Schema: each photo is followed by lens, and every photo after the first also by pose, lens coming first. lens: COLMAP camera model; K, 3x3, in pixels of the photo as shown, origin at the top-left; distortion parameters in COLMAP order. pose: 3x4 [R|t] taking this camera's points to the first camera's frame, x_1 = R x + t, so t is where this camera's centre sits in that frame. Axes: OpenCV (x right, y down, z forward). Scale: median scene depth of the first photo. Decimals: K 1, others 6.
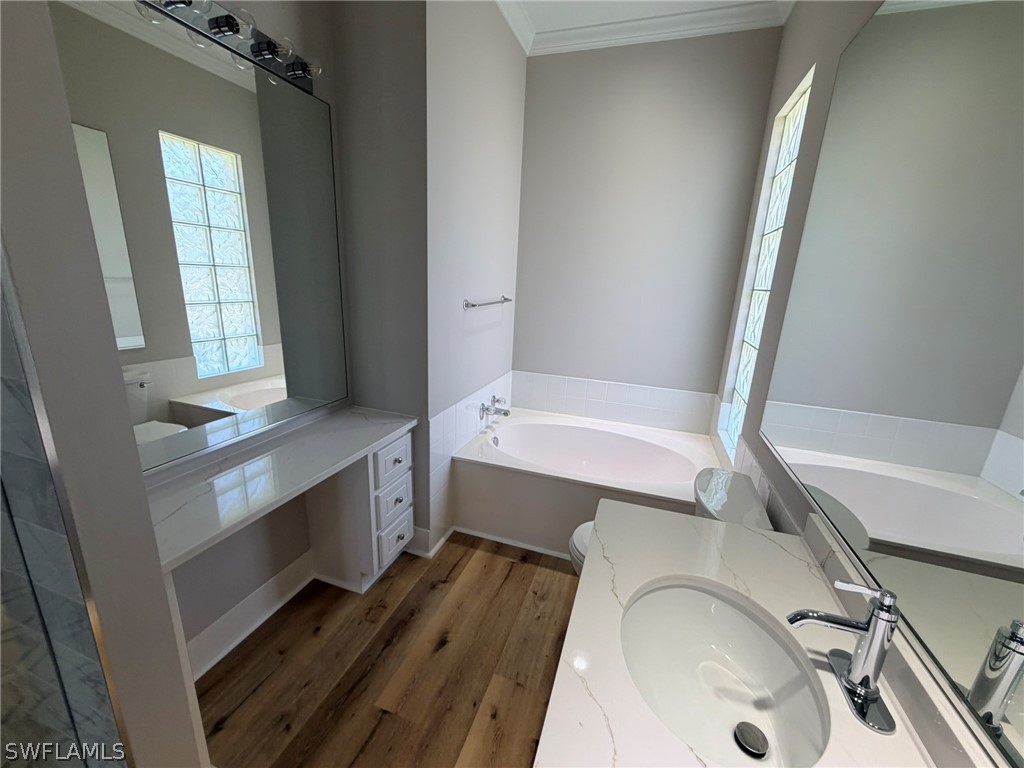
lens RADIAL K [[408.4, 0, 512.8], [0, 408.4, 386.5], [0, 0, 1]] dist [0.001088, -0.000129]
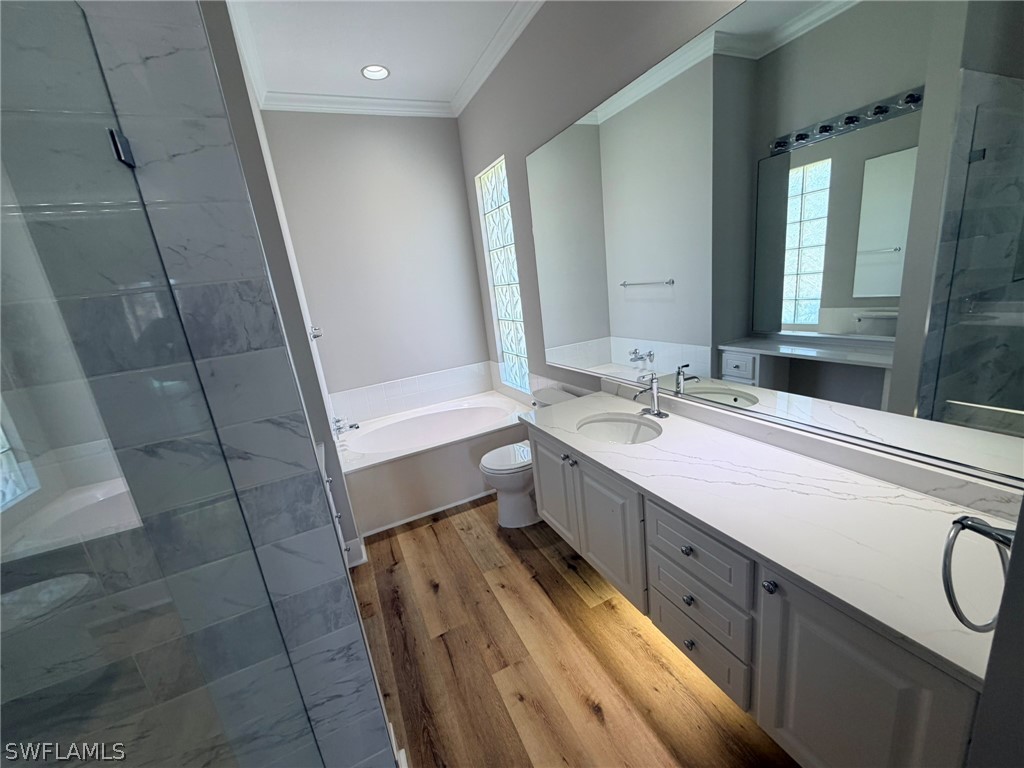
lens RADIAL K [[408.4, 0, 510.1], [0, 408.4, 383.7], [0, 0, 1]] dist [0.001088, -0.000129]
pose [[0.710864, -0.300340, 0.635979, -0.582481], [0.326745, 0.941761, 0.079526, 0.006057], [-0.622825, 0.151271, 0.767598, -0.201320]]
